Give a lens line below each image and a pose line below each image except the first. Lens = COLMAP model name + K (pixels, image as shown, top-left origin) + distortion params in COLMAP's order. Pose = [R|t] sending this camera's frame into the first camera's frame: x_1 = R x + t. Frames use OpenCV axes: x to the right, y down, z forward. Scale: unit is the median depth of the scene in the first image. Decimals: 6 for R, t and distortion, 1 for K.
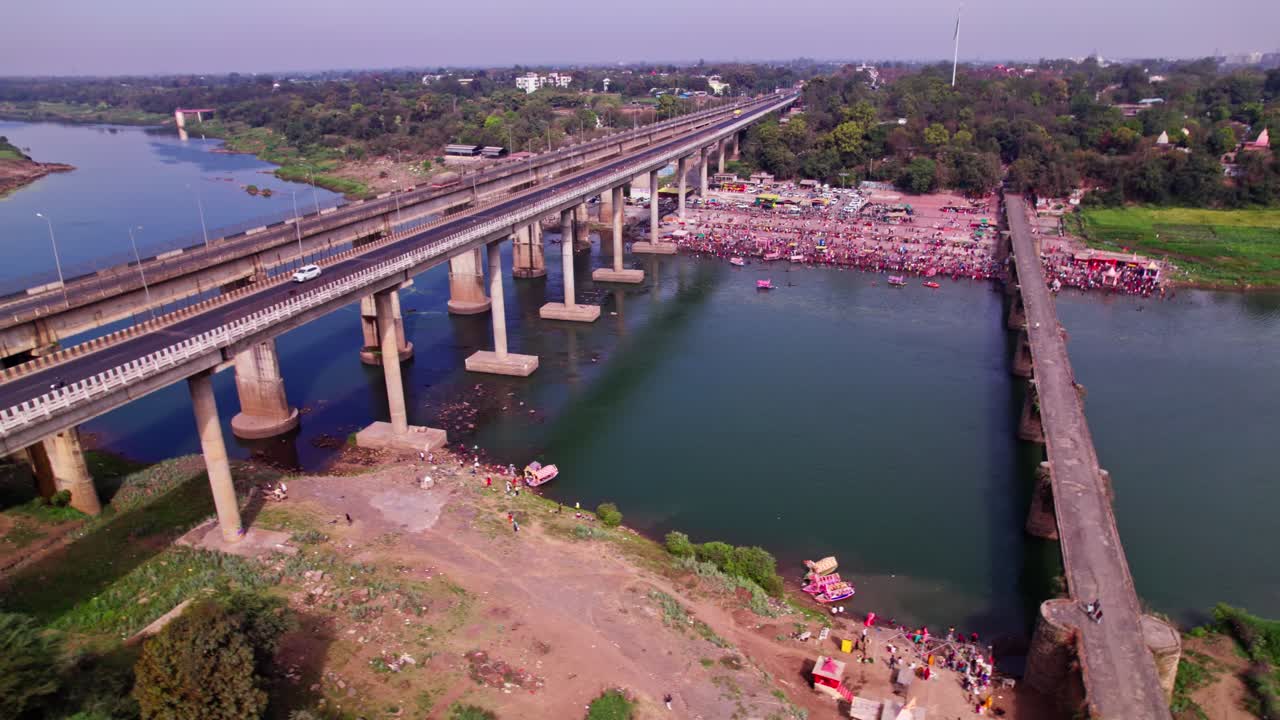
lens RADIAL K [[847.4, 0, 640.0], [0, 847.4, 360.0], [0, 0, 1]] dist [-0.077204, 0.076794]
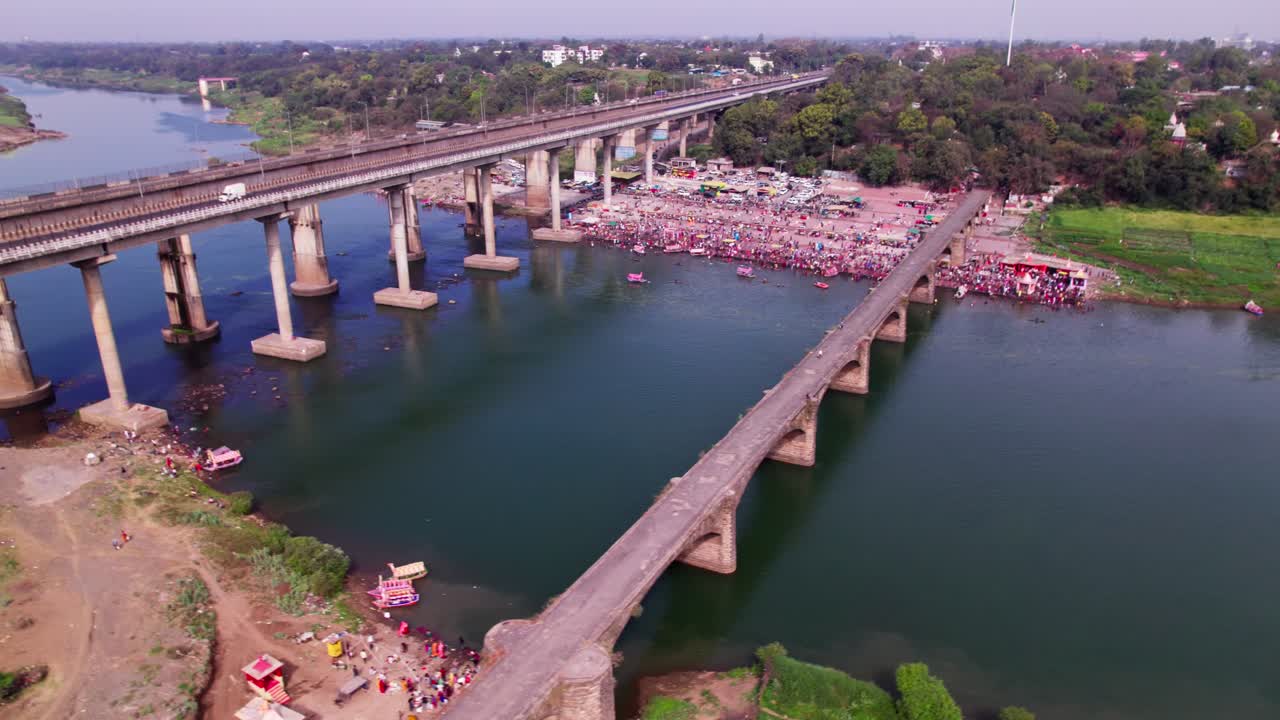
lens RADIAL K [[923.3, 0, 640.0], [0, 923.3, 360.0], [0, 0, 1]] dist [-0.070942, 0.065961]
pose [[0.993930, 0.048851, -0.098578, 0.189836], [-0.048866, 0.998803, 0.002263, -0.001879], [0.098571, 0.002568, 0.995127, 0.000565]]
